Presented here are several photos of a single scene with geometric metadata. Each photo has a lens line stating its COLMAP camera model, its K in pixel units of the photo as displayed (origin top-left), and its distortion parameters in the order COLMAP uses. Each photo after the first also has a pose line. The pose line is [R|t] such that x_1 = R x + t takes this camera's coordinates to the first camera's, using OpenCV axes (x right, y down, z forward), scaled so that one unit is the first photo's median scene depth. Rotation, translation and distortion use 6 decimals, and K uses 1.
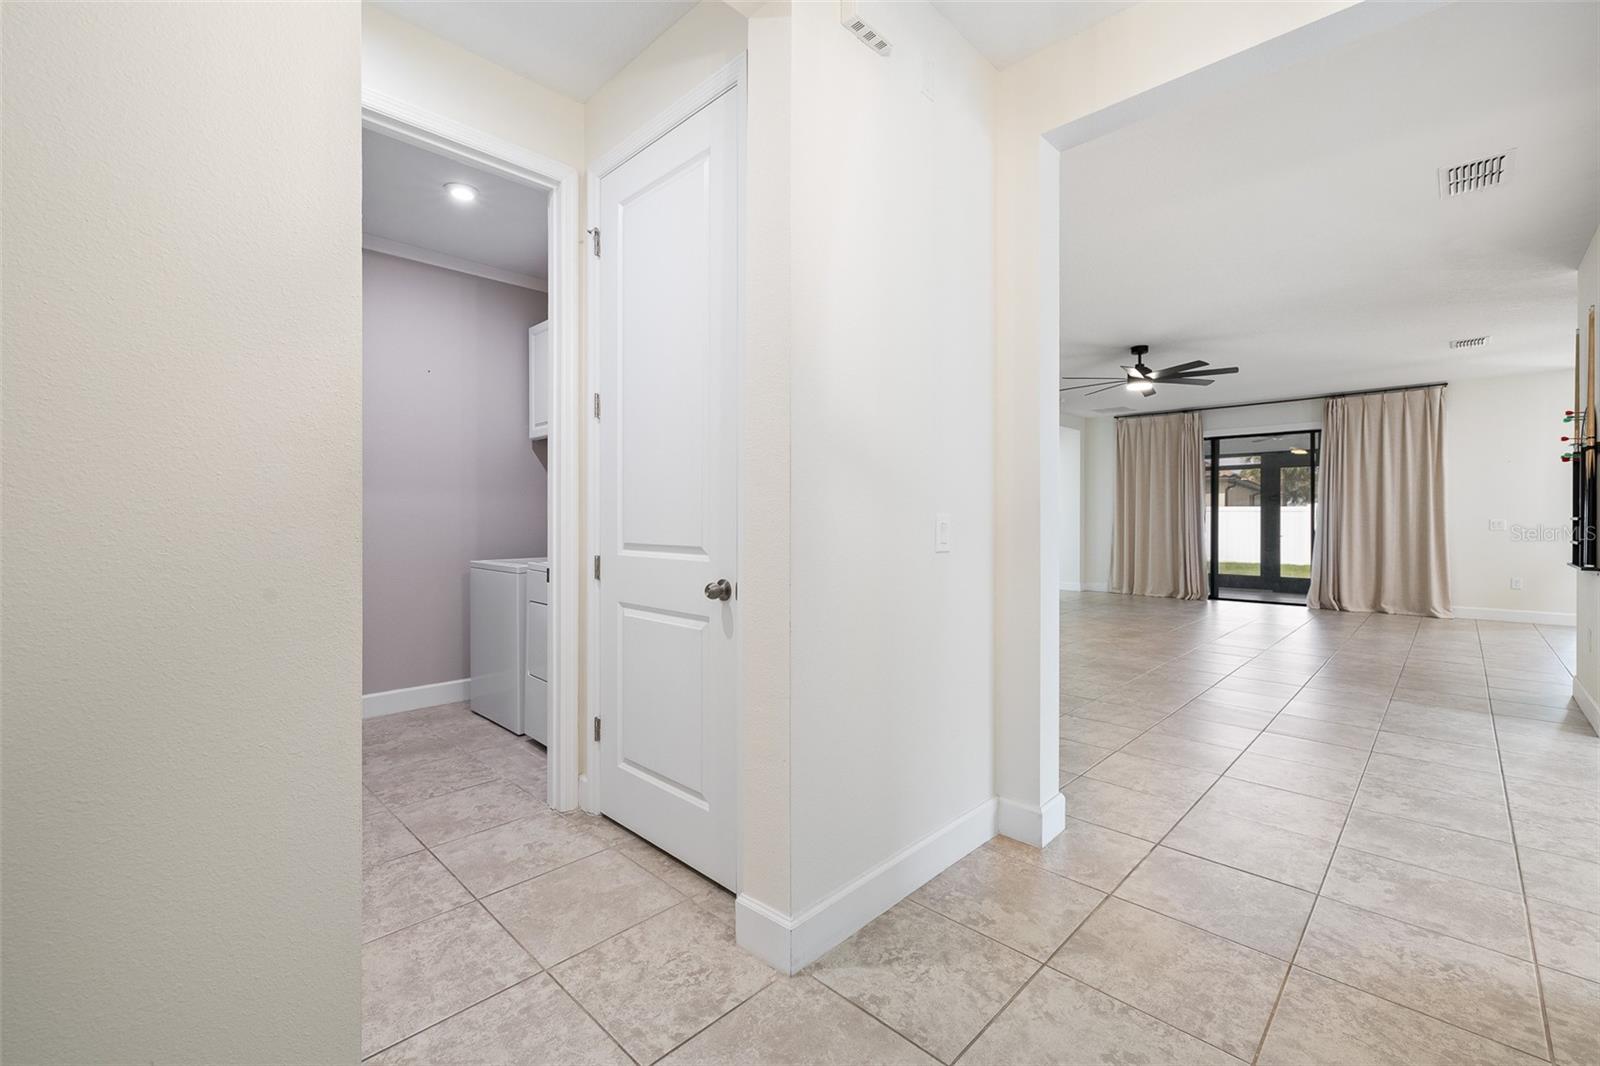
lens RADIAL K [[677.3, 0, 799.6], [0, 677.3, 517.6], [0, 0, 1]] dist [-0.002725, 0.001695]
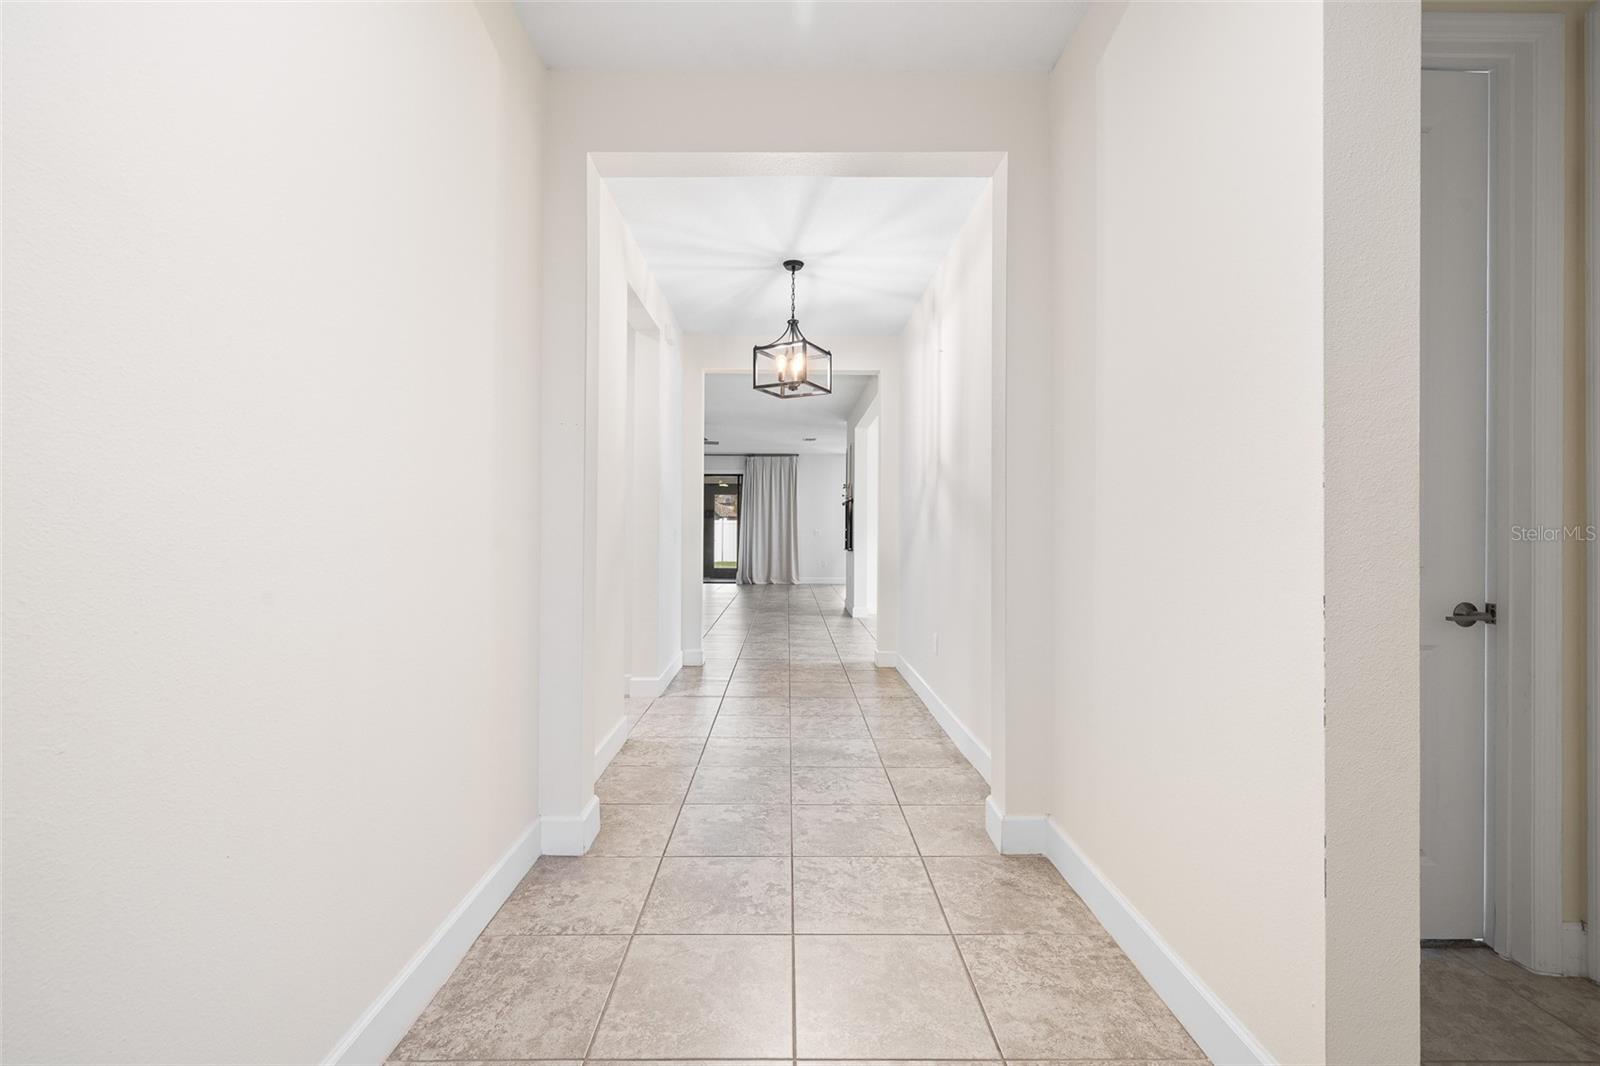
lens RADIAL K [[677.3, 0, 796.4], [0, 677.3, 522.8], [0, 0, 1]] dist [-0.002725, 0.001695]
pose [[0.709138, 0.008465, 0.705019, -0.291508], [-0.004185, 0.999961, -0.007798, -0.002103], [-0.705057, 0.002579, 0.709146, -0.251230]]
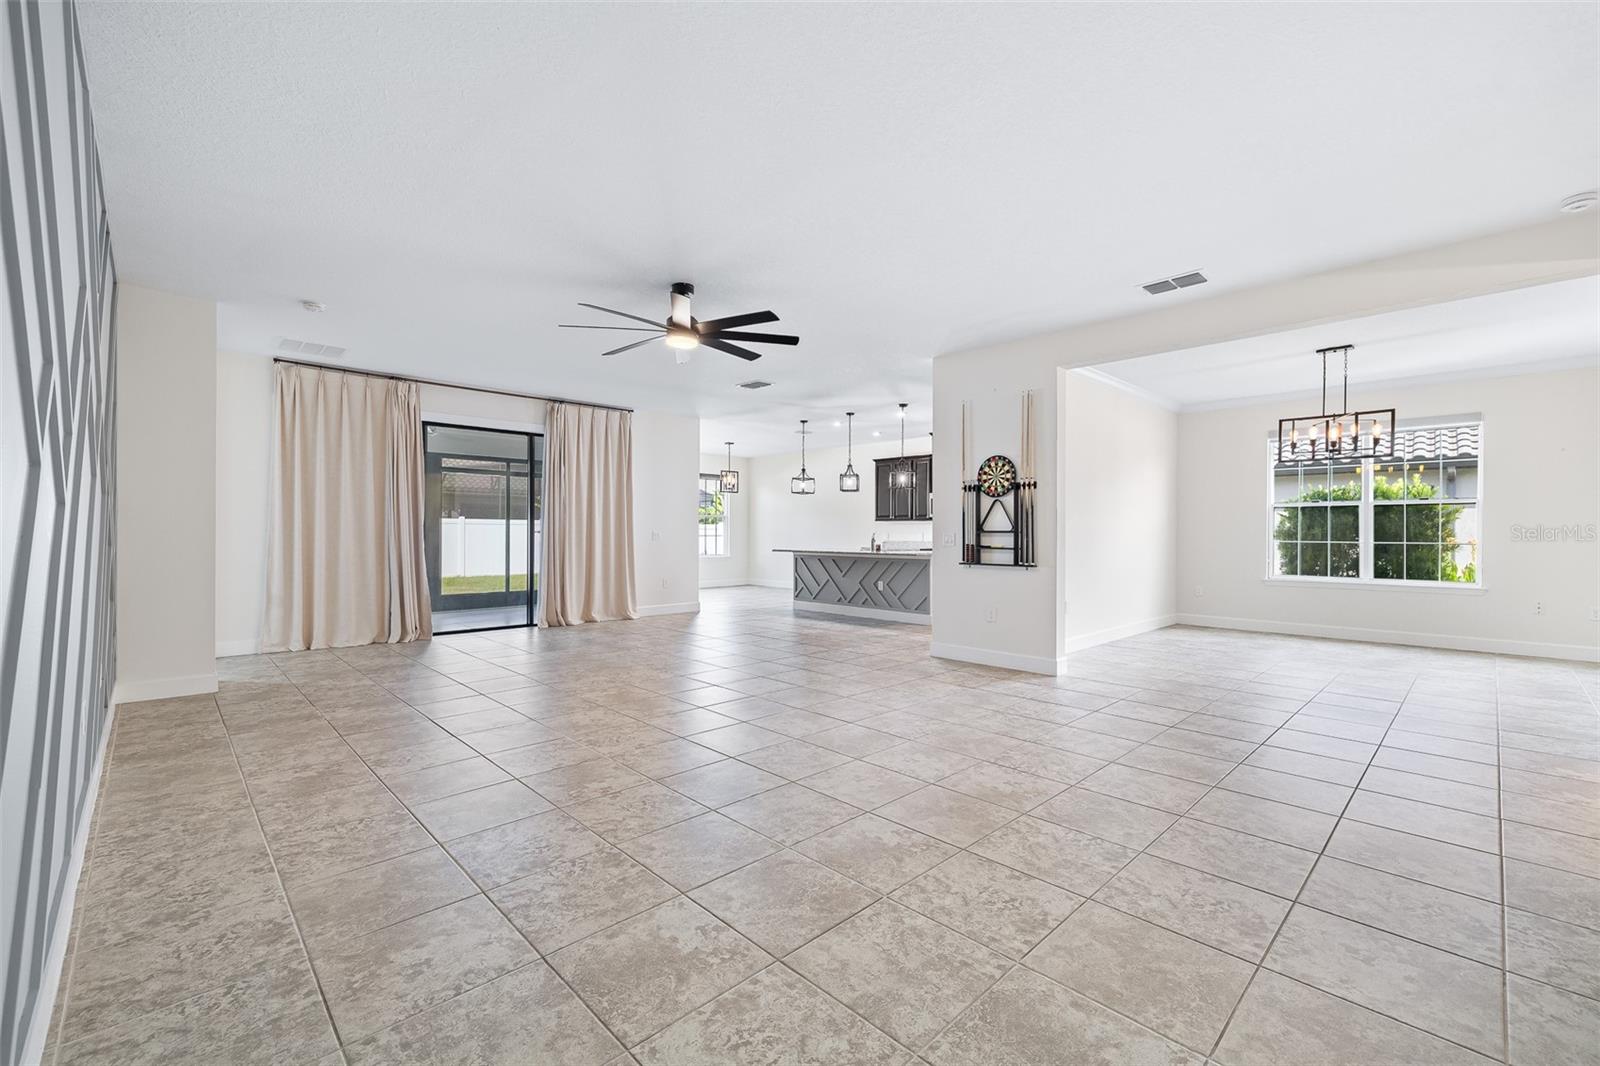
lens RADIAL K [[677.3, 0, 812.7], [0, 677.3, 534.5], [0, 0, 1]] dist [-0.002725, 0.001695]
pose [[0.018382, 0.006371, 0.999811, -0.149340], [0.004321, 0.999970, -0.006451, 0.015529], [-0.999822, 0.004439, 0.018354, 0.621280]]
